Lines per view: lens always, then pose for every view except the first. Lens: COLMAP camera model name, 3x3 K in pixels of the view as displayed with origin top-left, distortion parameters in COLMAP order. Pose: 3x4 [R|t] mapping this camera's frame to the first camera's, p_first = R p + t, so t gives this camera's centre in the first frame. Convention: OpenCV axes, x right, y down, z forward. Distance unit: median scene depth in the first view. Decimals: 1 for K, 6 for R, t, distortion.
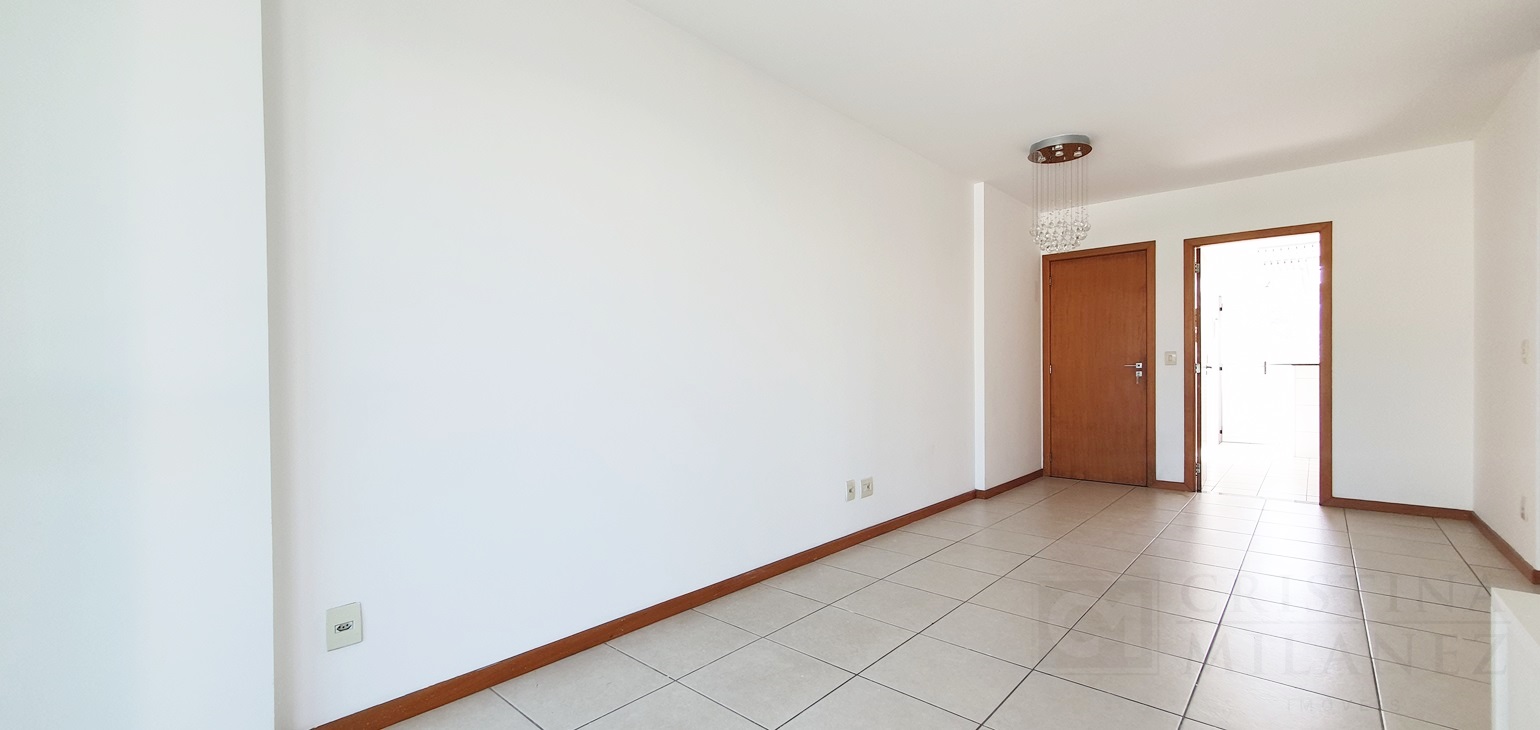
lens RADIAL K [[605.7, 0, 770.0], [0, 605.7, 365.0], [0, 0, 1]] dist [0.001550, 0.000124]
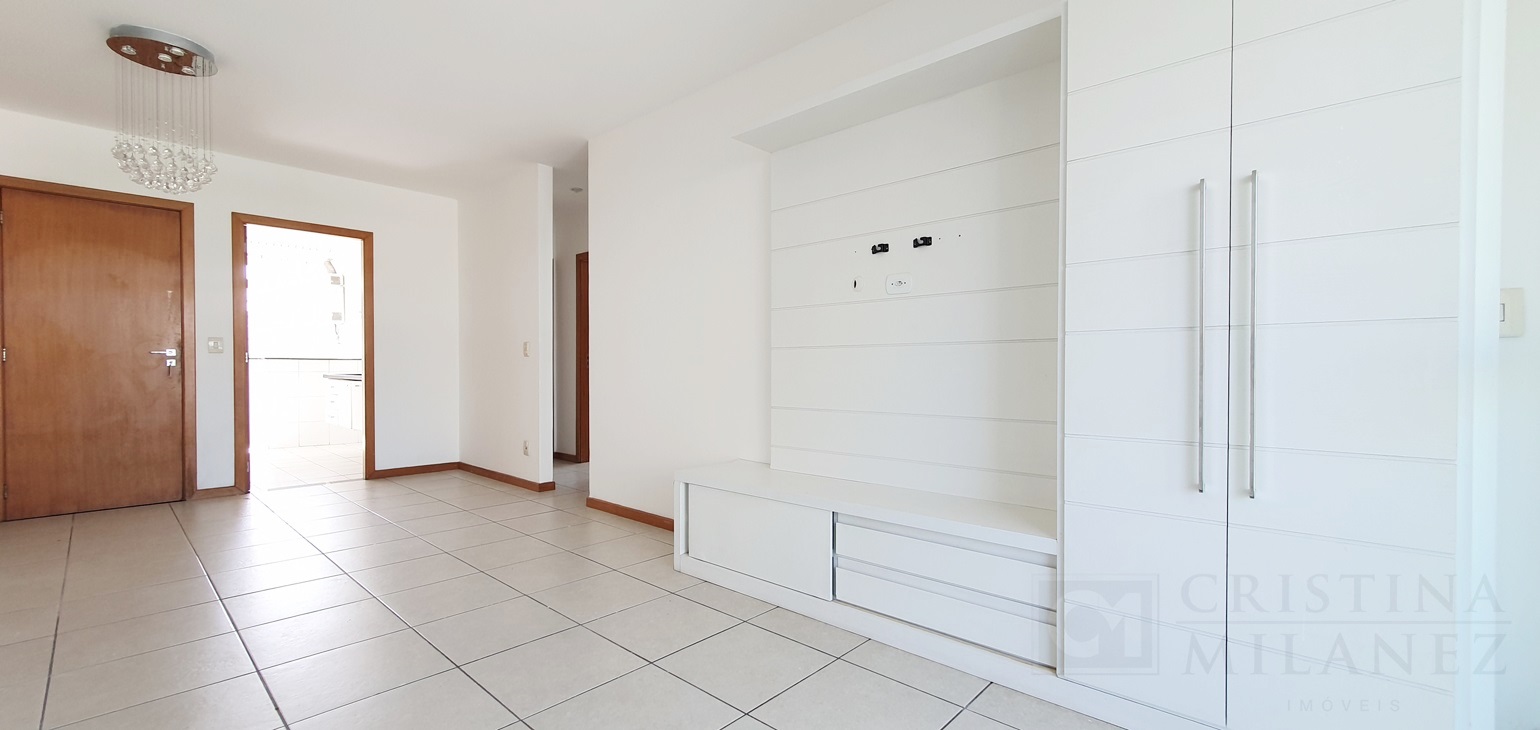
lens RADIAL K [[605.7, 0, 770.0], [0, 605.7, 365.0], [0, 0, 1]] dist [0.001550, 0.000124]
pose [[0.005609, 0.010554, 0.999929, -0.199303], [-0.013556, 0.999853, -0.010477, 0.015447], [-0.999892, -0.013496, 0.005751, 0.209973]]
